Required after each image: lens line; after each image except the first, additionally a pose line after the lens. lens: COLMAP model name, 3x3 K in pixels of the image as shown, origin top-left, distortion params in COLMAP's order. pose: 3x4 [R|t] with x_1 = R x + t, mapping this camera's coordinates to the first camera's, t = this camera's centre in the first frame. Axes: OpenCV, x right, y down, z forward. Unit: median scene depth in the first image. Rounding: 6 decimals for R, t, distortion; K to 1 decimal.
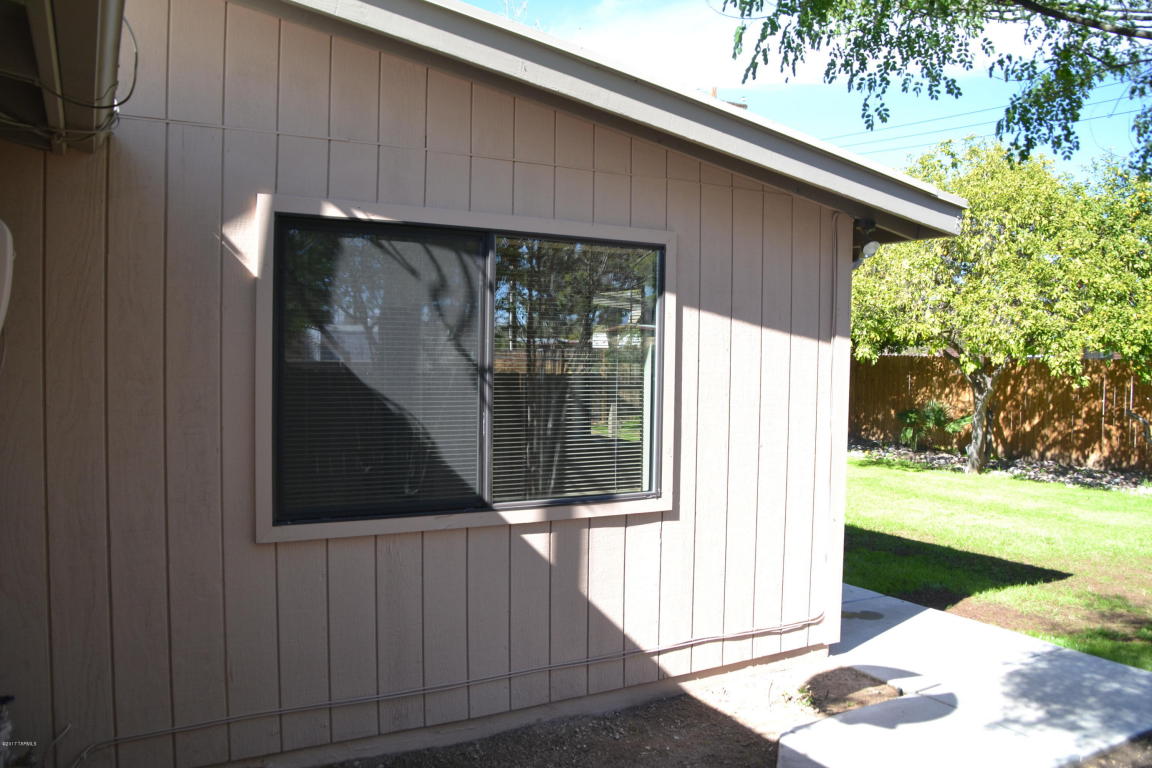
lens RADIAL K [[913.1, 0, 576.0], [0, 913.1, 384.0], [0, 0, 1]] dist [-0.169626, 0.115245]
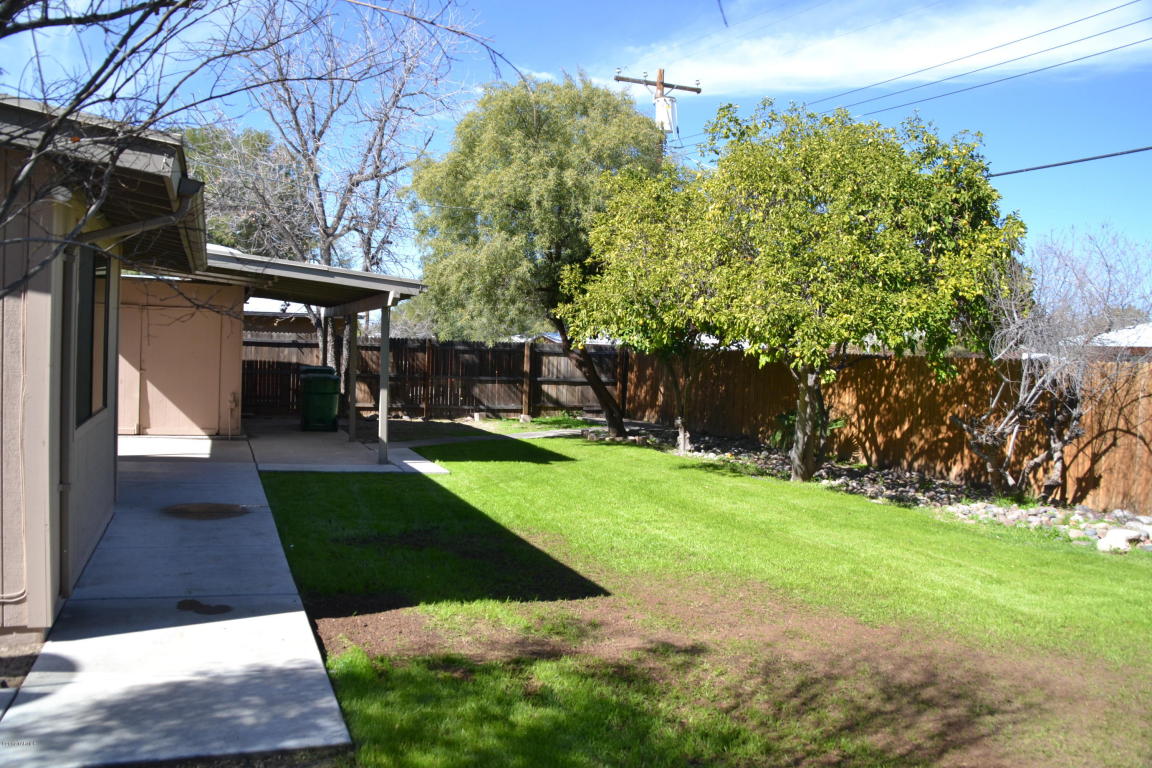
lens RADIAL K [[913.1, 0, 576.0], [0, 913.1, 384.0], [0, 0, 1]] dist [-0.169626, 0.115245]
pose [[0.990141, 0.026898, -0.137466, 0.331392], [-0.027144, 0.999632, 0.000084, 0.008256], [0.137418, 0.003649, 0.990506, 0.065543]]
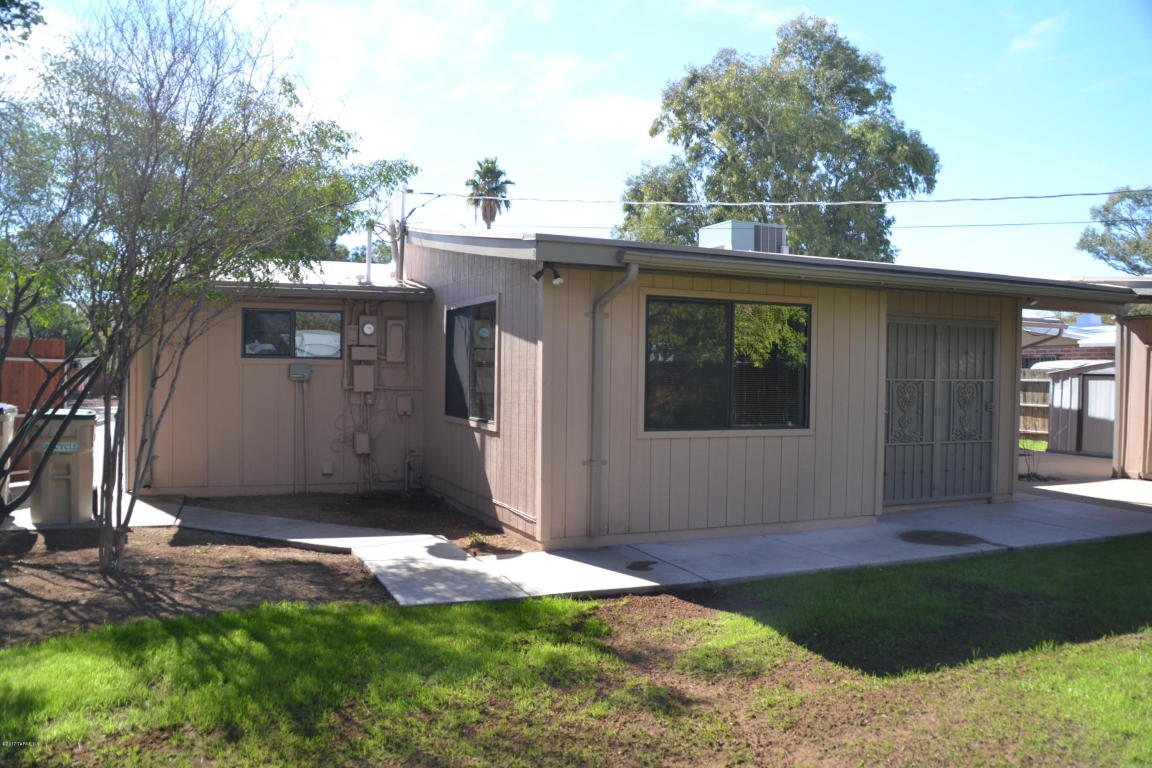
lens RADIAL K [[913.1, 0, 576.0], [0, 913.1, 384.0], [0, 0, 1]] dist [-0.169626, 0.115245]
pose [[-0.109972, 0.011637, -0.993867, 0.646164], [-0.044032, 0.998893, 0.016568, -0.003448], [0.992959, 0.045584, -0.109338, 0.429265]]
